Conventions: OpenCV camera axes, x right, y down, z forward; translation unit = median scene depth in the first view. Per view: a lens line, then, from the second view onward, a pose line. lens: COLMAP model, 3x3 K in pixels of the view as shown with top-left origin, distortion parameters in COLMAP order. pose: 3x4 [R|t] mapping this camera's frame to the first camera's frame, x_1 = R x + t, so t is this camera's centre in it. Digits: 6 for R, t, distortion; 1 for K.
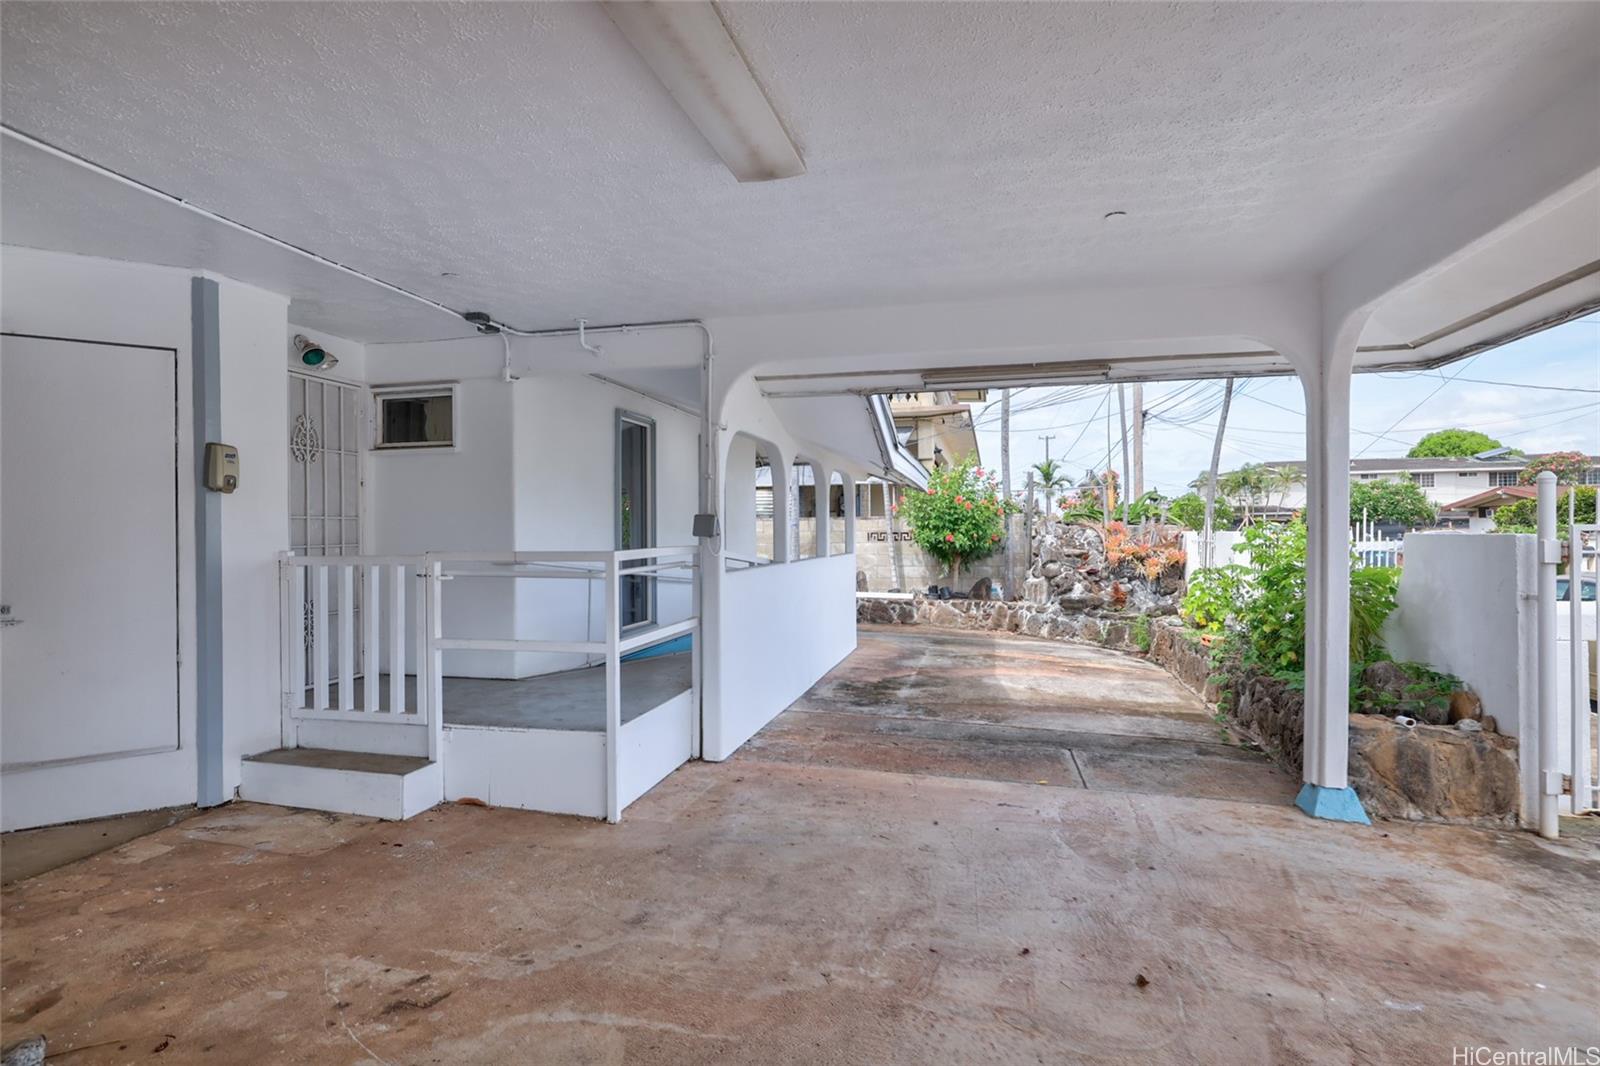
lens RADIAL K [[821.6, 0, 791.8], [0, 821.6, 532.3], [0, 0, 1]] dist [-0.021693, 0.007178]
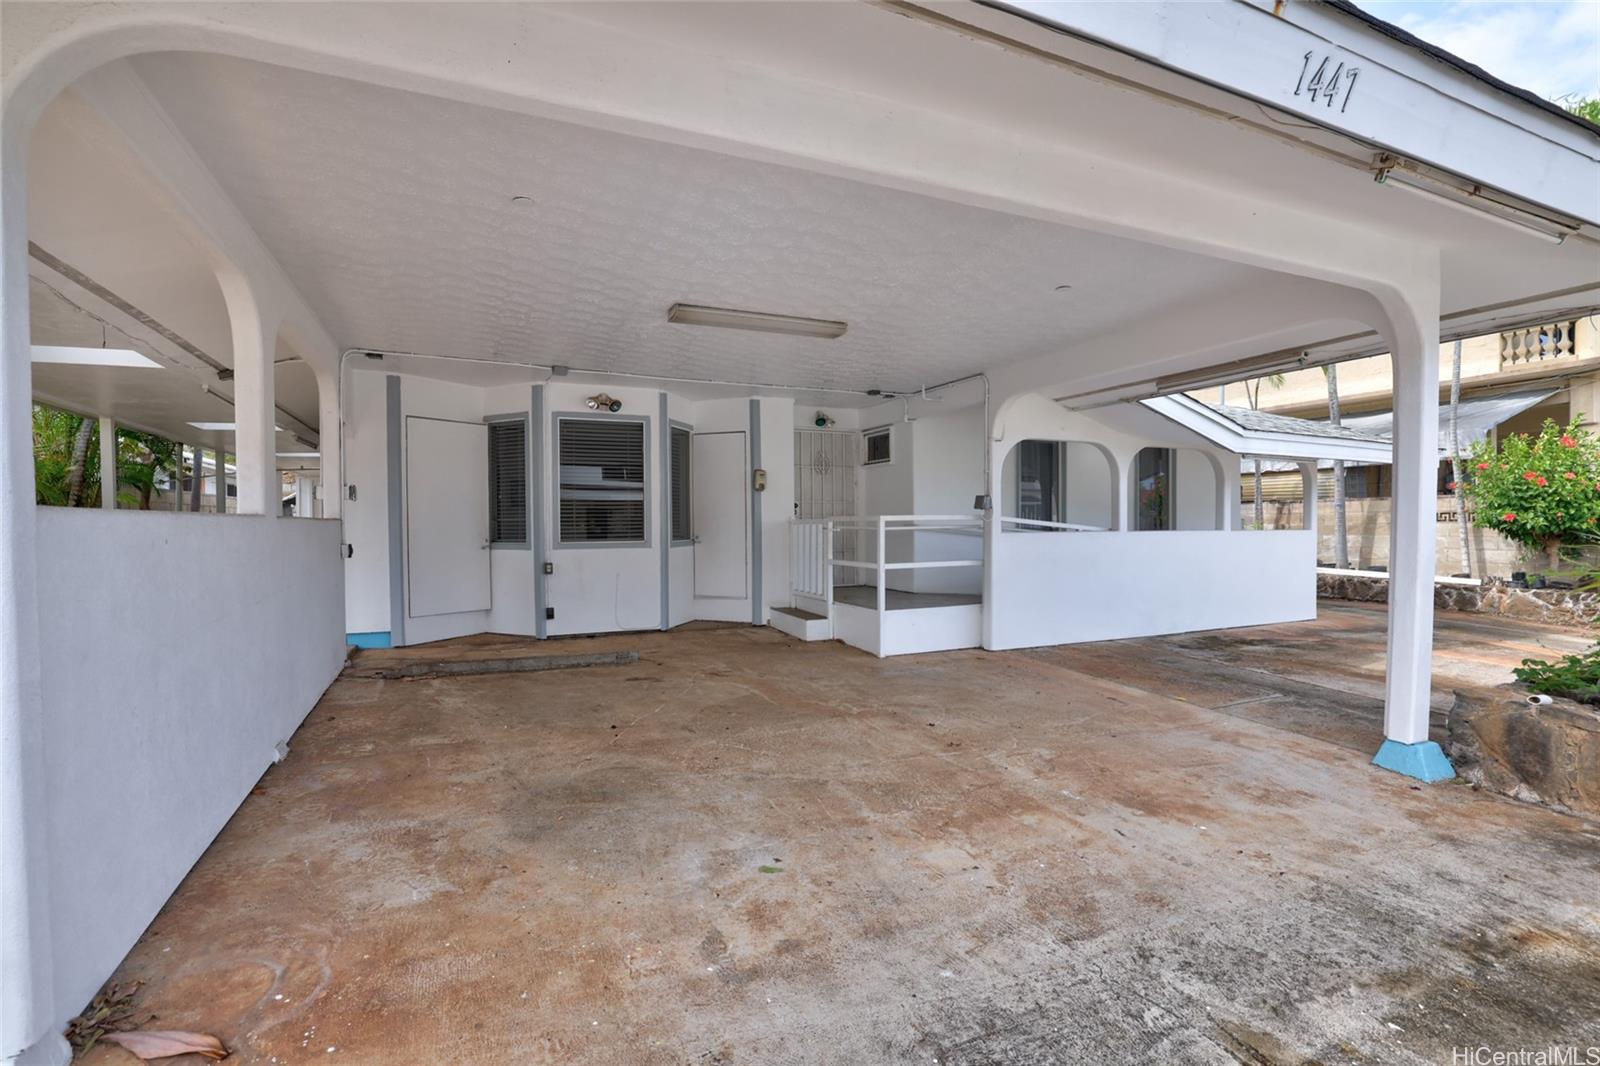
lens RADIAL K [[688.0, 0, 805.7], [0, 688.0, 533.0], [0, 0, 1]] dist [-0.021288, 0.000192]
pose [[0.636298, 0.017244, -0.771251, 0.851115], [-0.000320, 0.999756, 0.022089, 0.026421], [0.771444, -0.013808, 0.636148, -0.140567]]
